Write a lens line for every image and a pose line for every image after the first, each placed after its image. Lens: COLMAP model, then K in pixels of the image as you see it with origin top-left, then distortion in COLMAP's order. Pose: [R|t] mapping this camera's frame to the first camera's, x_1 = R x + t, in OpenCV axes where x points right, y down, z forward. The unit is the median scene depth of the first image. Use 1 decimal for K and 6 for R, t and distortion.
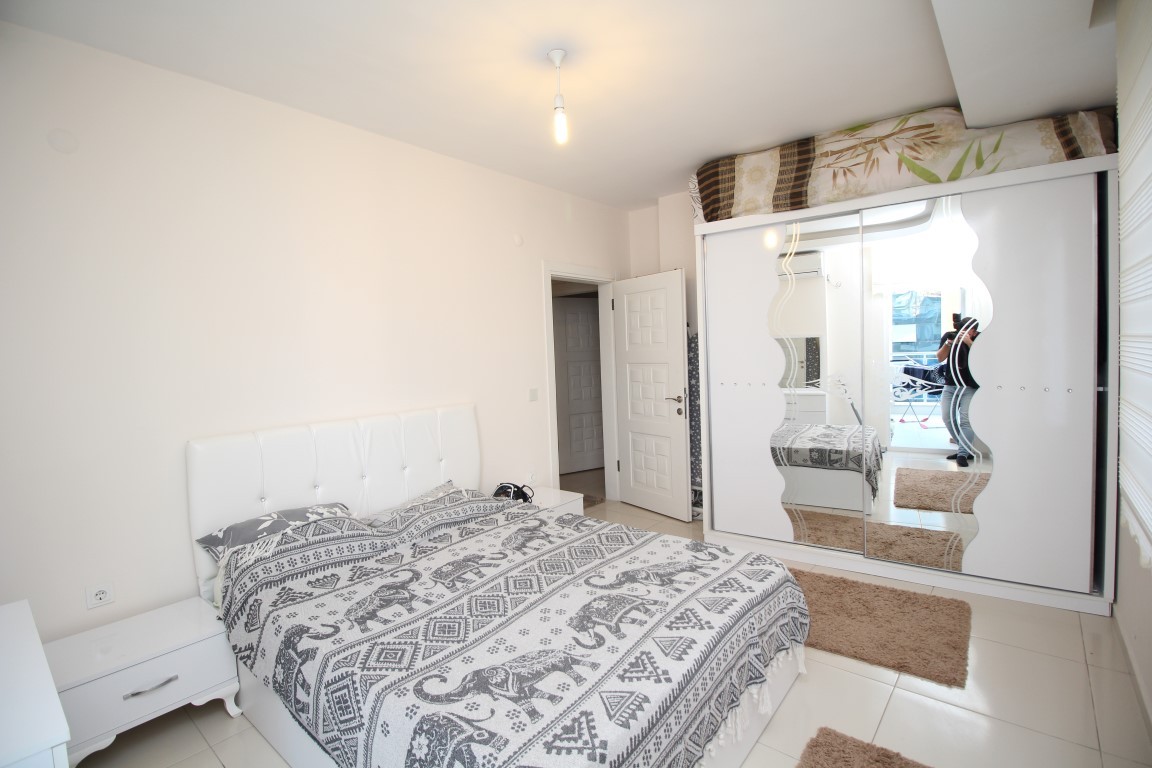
lens RADIAL K [[533.2, 0, 579.8], [0, 533.2, 376.3], [0, 0, 1]] dist [-0.012982, -0.000105]
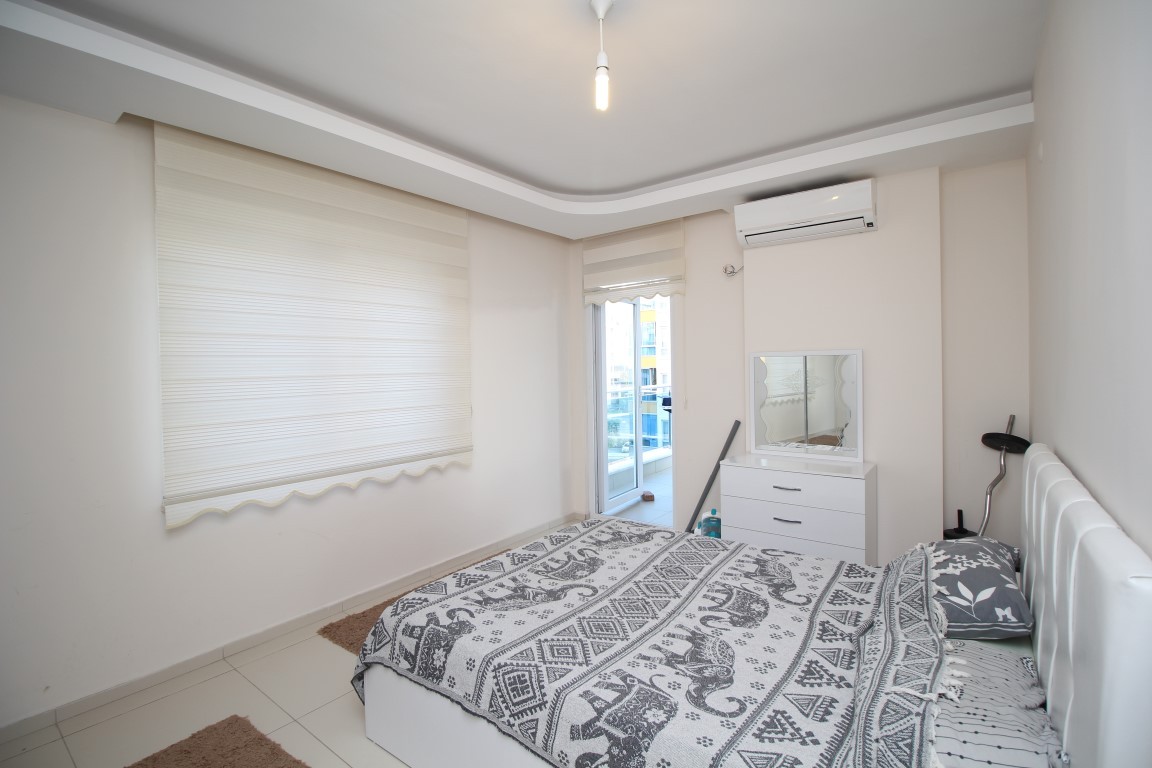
lens RADIAL K [[533.2, 0, 579.8], [0, 533.2, 376.3], [0, 0, 1]] dist [-0.012982, -0.000105]
pose [[-0.997094, 0.058707, -0.048555, 0.068682], [0.055305, 0.996106, 0.068661, -0.102850], [0.052396, 0.065776, -0.996458, 2.002496]]
